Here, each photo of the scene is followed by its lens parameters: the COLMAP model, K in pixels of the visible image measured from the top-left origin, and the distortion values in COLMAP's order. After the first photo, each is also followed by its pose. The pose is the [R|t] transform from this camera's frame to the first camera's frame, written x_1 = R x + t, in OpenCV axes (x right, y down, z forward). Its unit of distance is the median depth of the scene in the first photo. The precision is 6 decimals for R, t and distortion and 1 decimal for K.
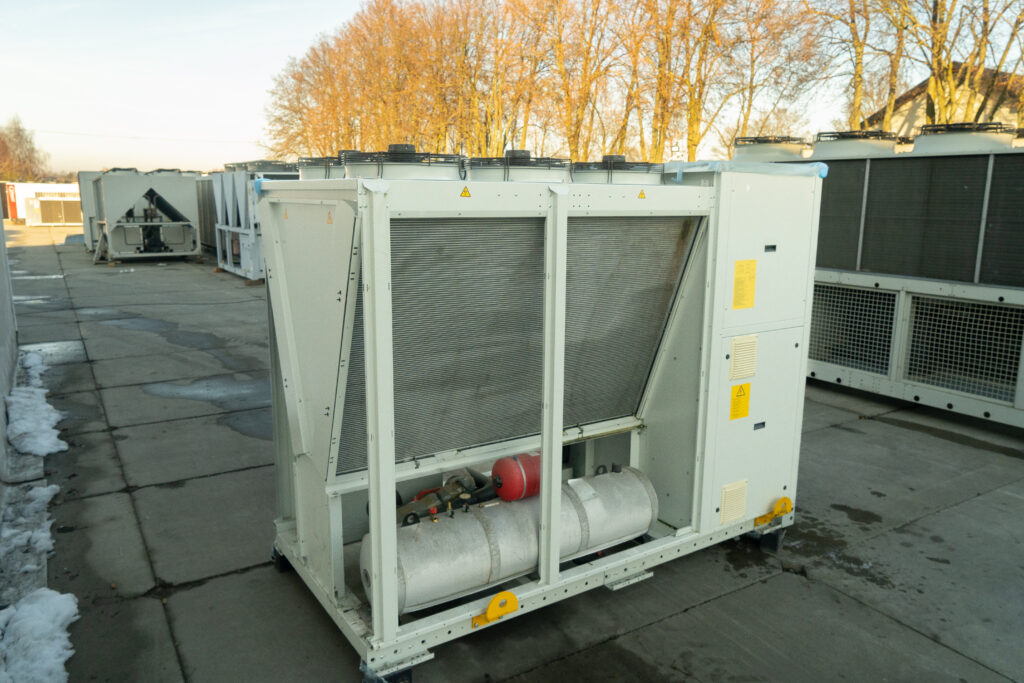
lens RADIAL K [[740.4, 0, 518.0], [0, 740.4, 341.0], [0, 0, 1]] dist [-0.001146, 0.000690]
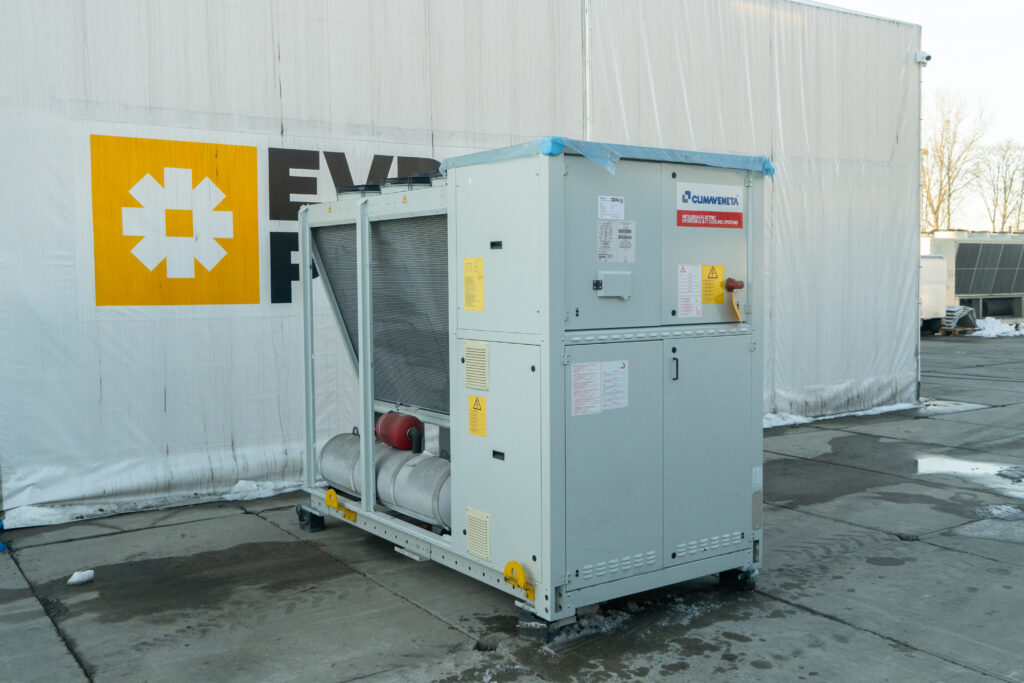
lens RADIAL K [[1022.0, 0, 512.0], [0, 1022.0, 341.5], [0, 0, 1]] dist [0.004502, 0.003713]
pose [[0.020072, 0.054675, -0.998302, 1.577435], [-0.187538, 0.980986, 0.049956, -0.078398], [0.982052, 0.186217, 0.029944, 1.018903]]
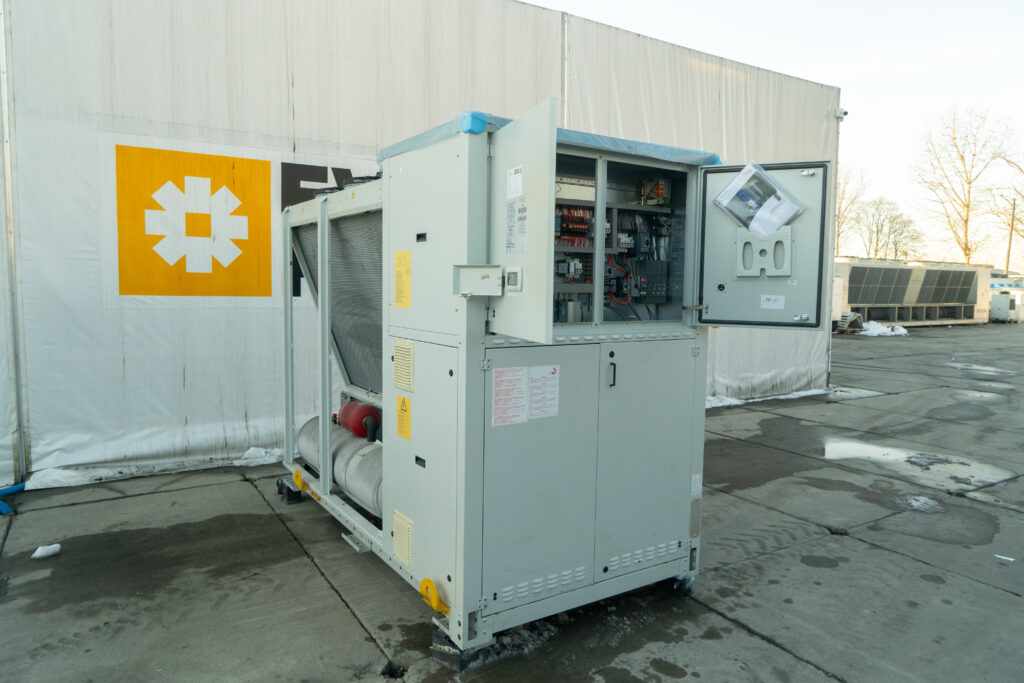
lens RADIAL K [[690.4, 0, 511.6], [0, 690.4, 339.5], [0, 0, 1]] dist [-0.018968, 0.004245]
pose [[-0.014882, 0.071487, -0.997330, 1.121323], [-0.211066, 0.974741, 0.073017, -0.093703], [0.977359, 0.211589, 0.000582, 1.137585]]
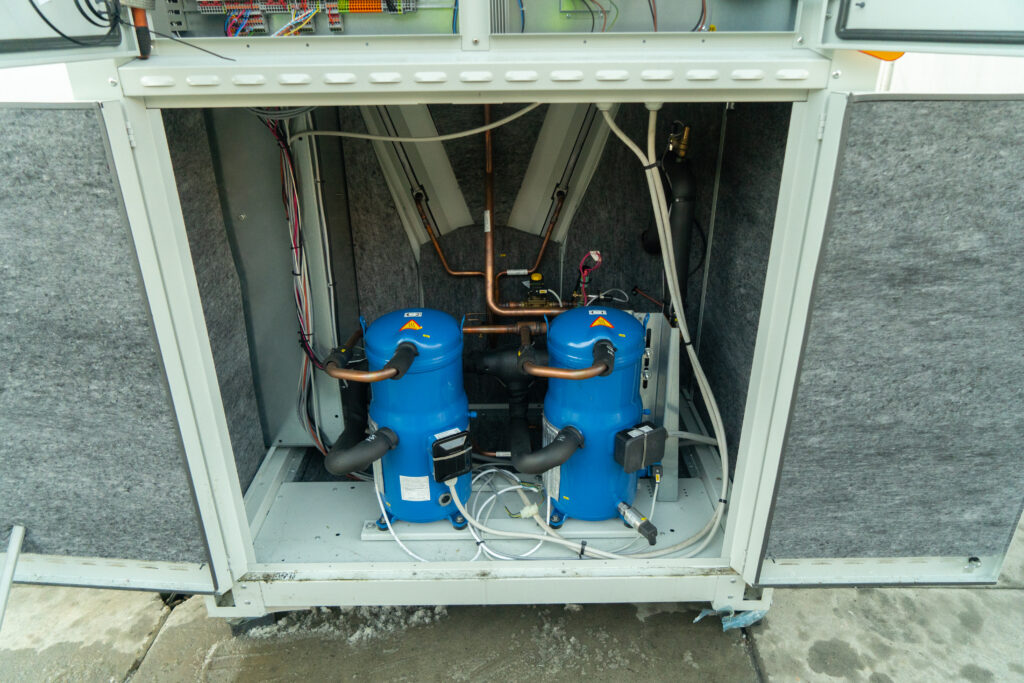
lens RADIAL K [[690.4, 0, 511.6], [0, 690.4, 339.5], [0, 0, 1]] dist [-0.018968, 0.004245]
pose [[-0.554629, 0.349287, -0.755238, 0.591563], [-0.161399, 0.845236, 0.509438, -0.119192], [0.816294, 0.404444, -0.412418, 1.423638]]
